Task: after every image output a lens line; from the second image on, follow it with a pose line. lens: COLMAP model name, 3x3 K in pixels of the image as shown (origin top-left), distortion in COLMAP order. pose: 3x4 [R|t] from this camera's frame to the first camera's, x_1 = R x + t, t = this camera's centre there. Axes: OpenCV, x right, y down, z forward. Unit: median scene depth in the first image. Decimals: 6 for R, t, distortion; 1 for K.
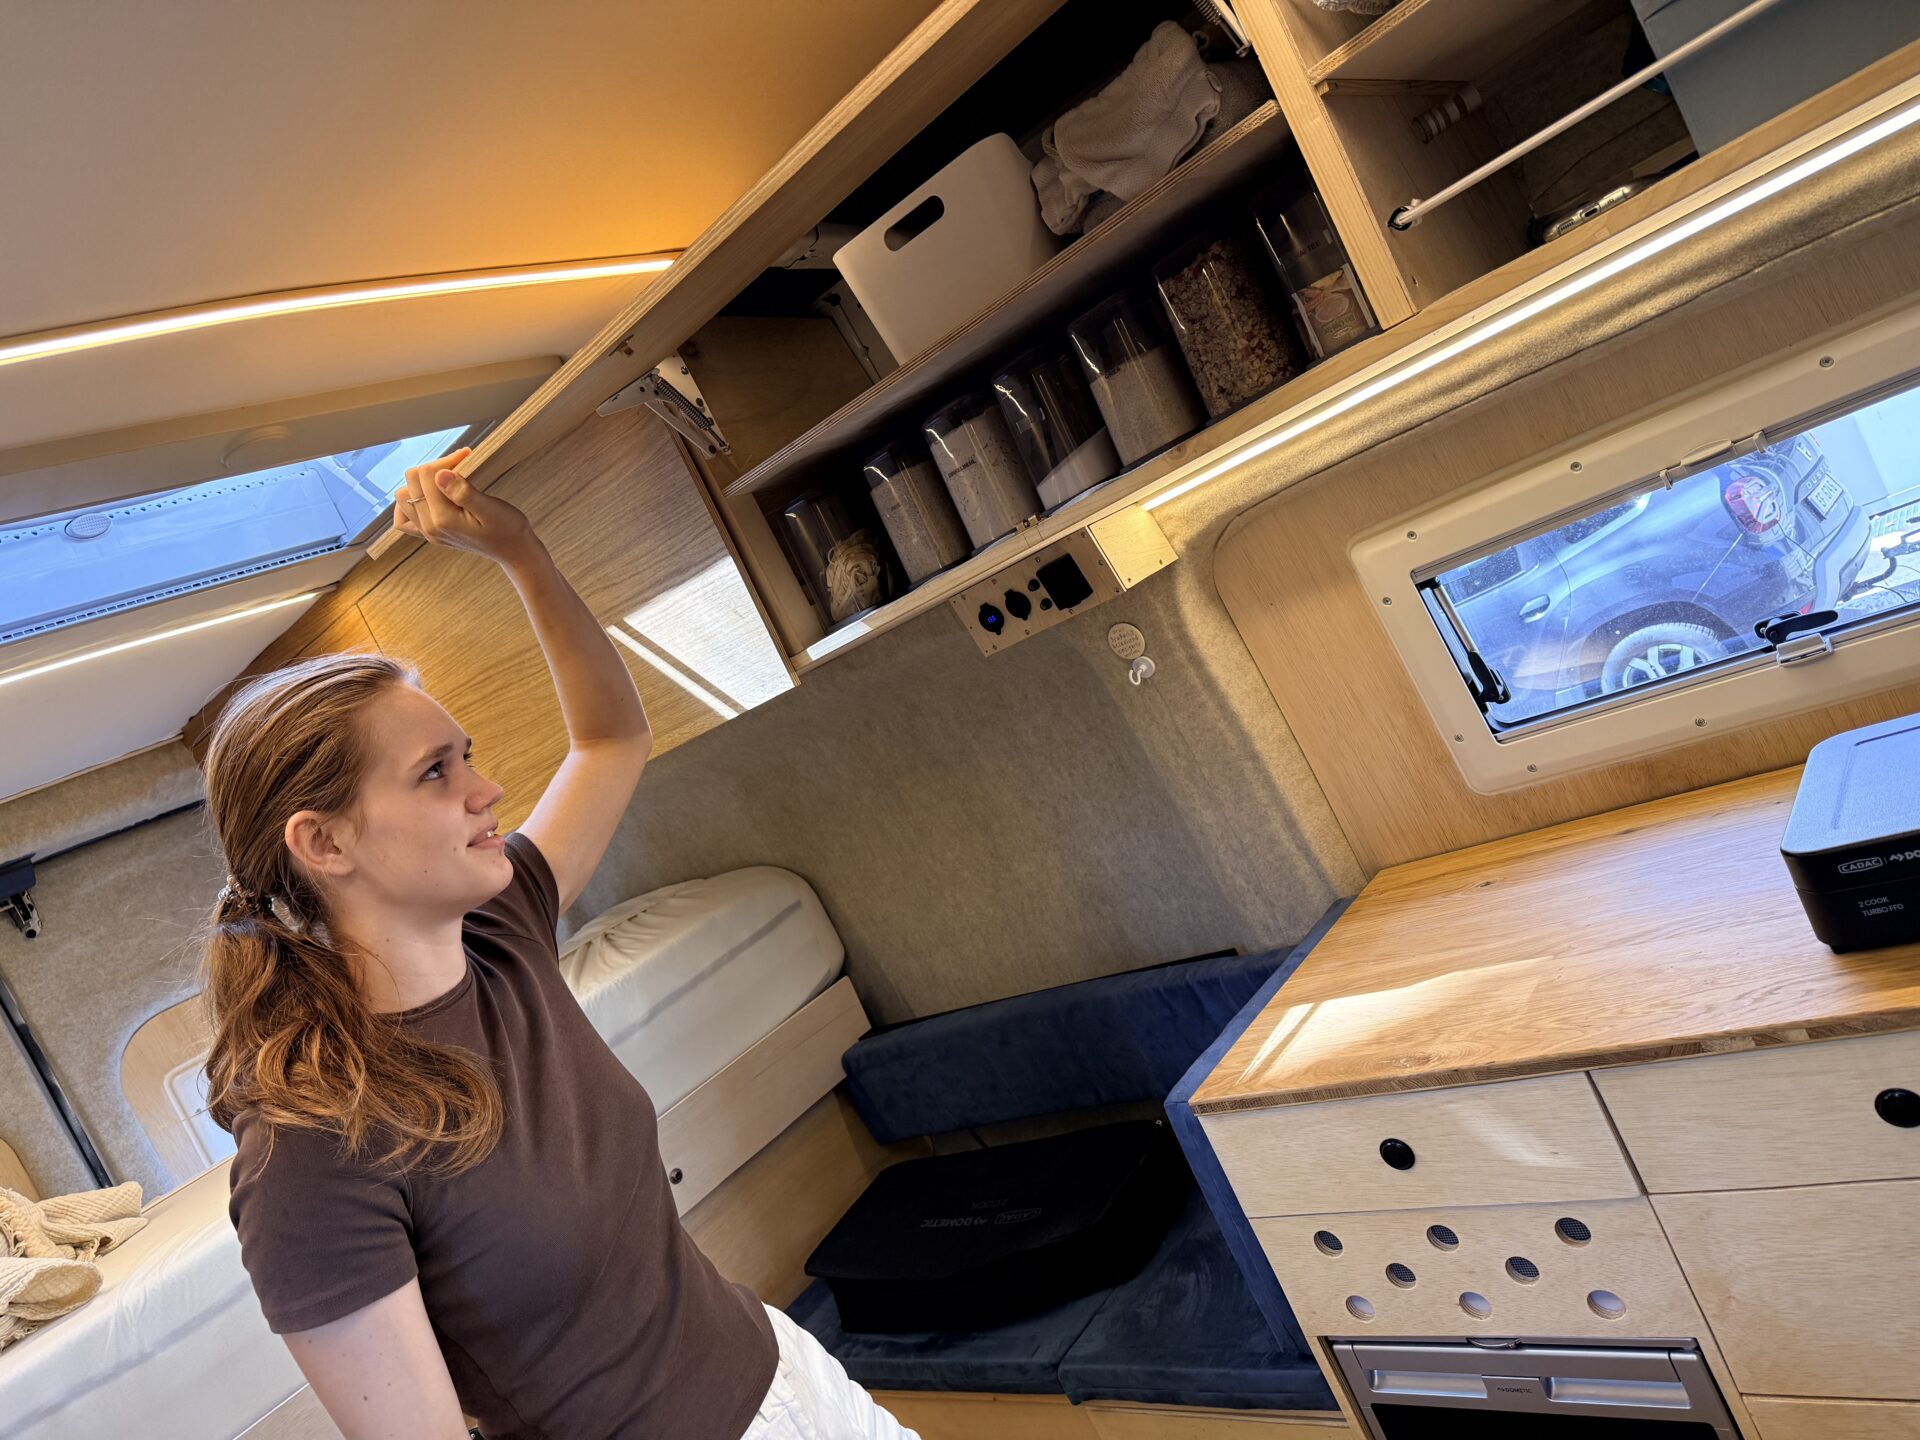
lens RADIAL K [[1351.3, 0, 960.0], [0, 1351.3, 720.0], [0, 0, 1]] dist [0.198465, -0.325980]
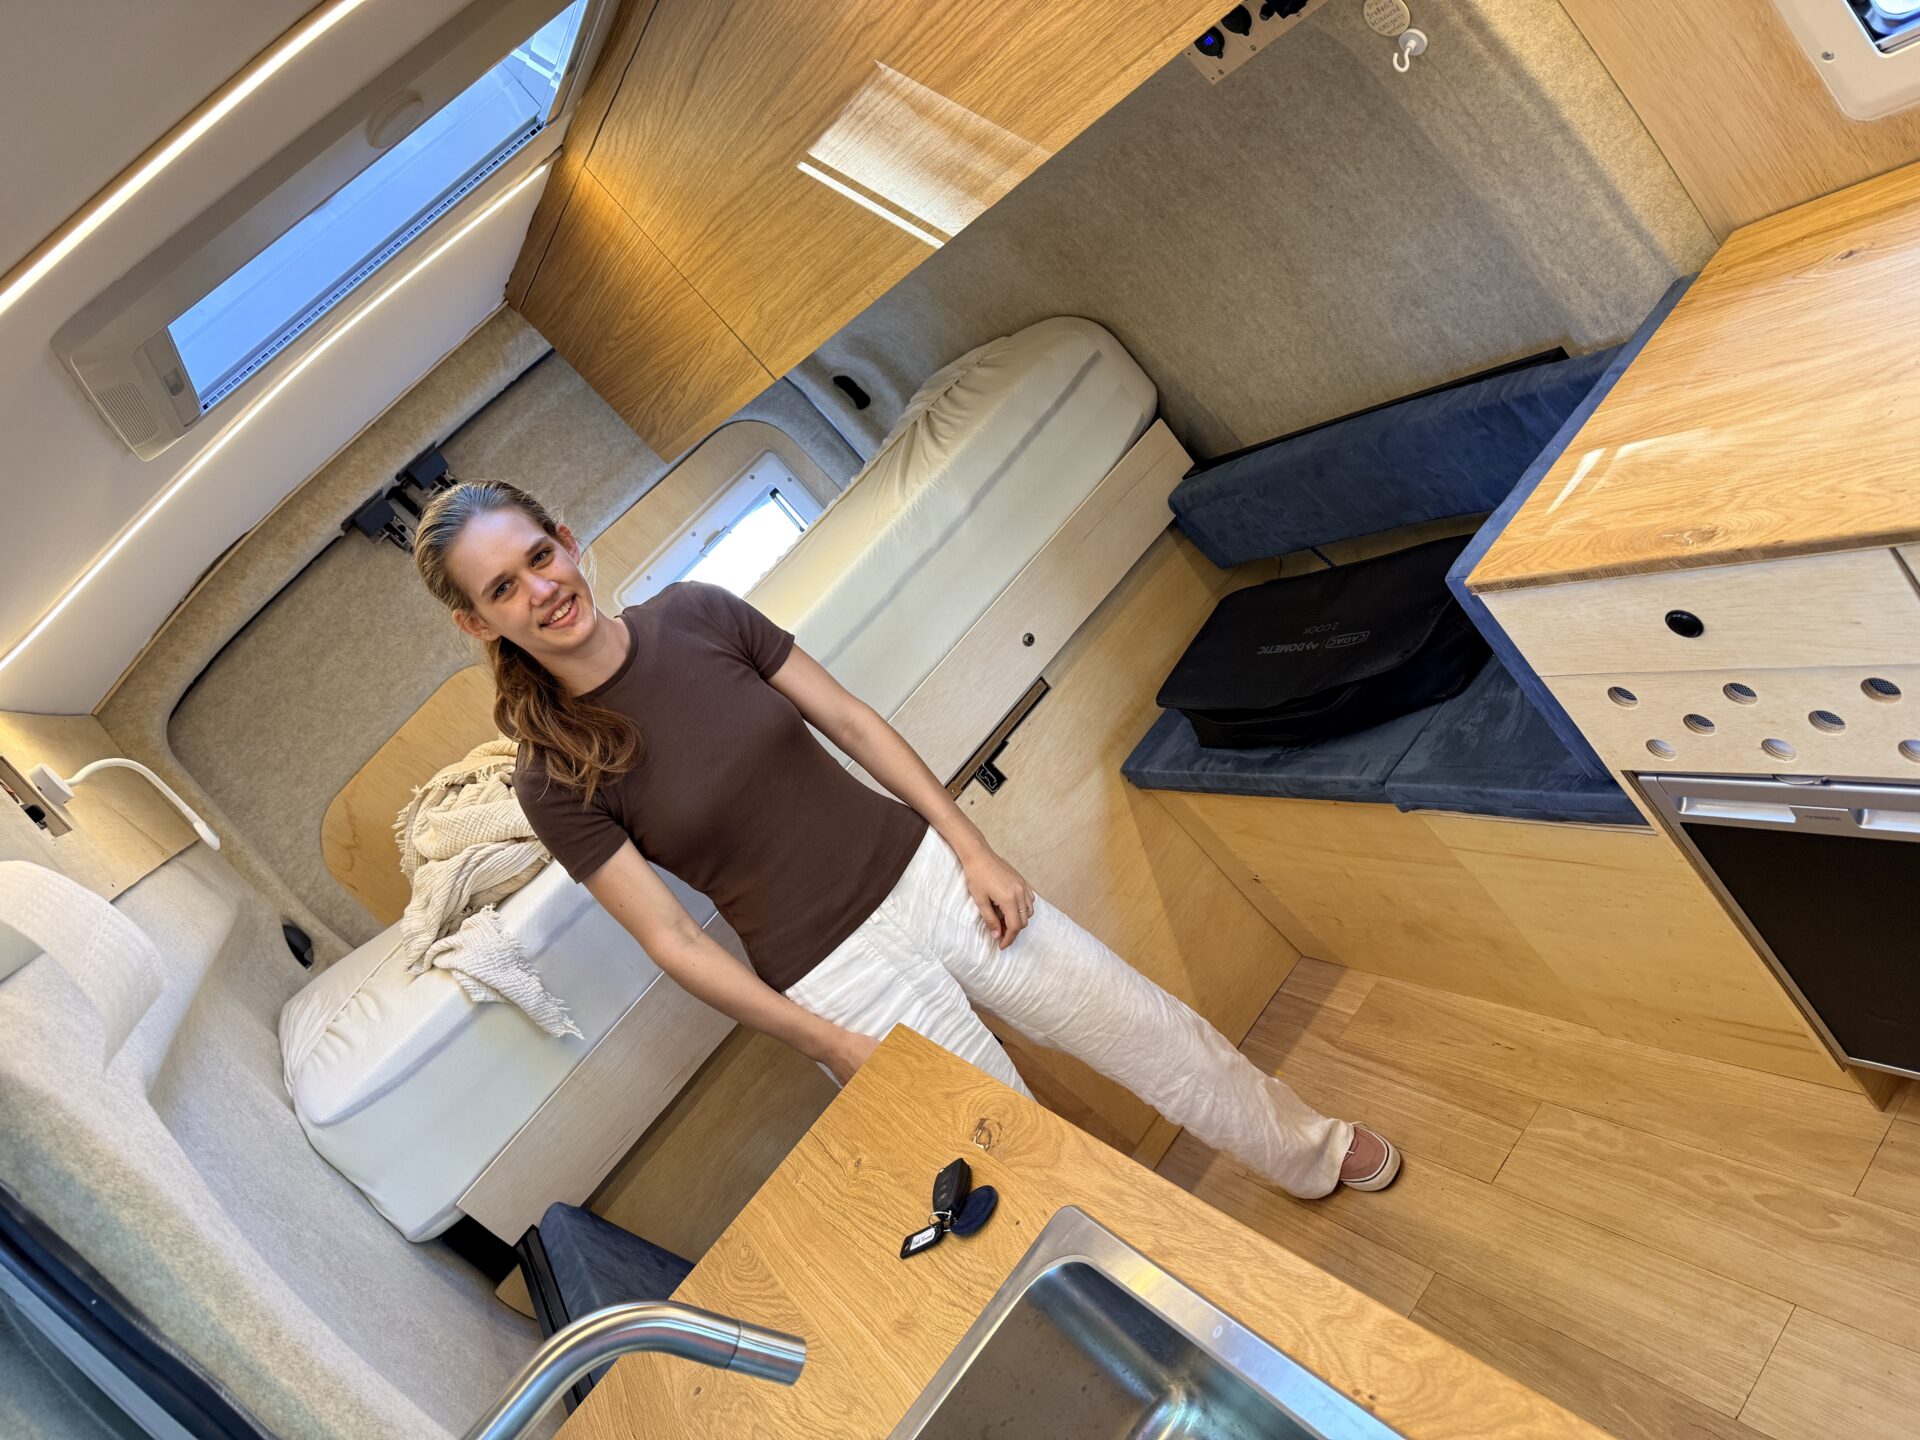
lens RADIAL K [[1358.0, 0, 960.0], [0, 1358.0, 720.0], [0, 0, 1]] dist [0.154363, -0.202239]
pose [[0.943254, -0.115777, -0.311234, 0.090550], [0.244094, 0.877193, 0.413461, -0.092886], [0.225143, -0.465970, 0.855677, 0.031072]]
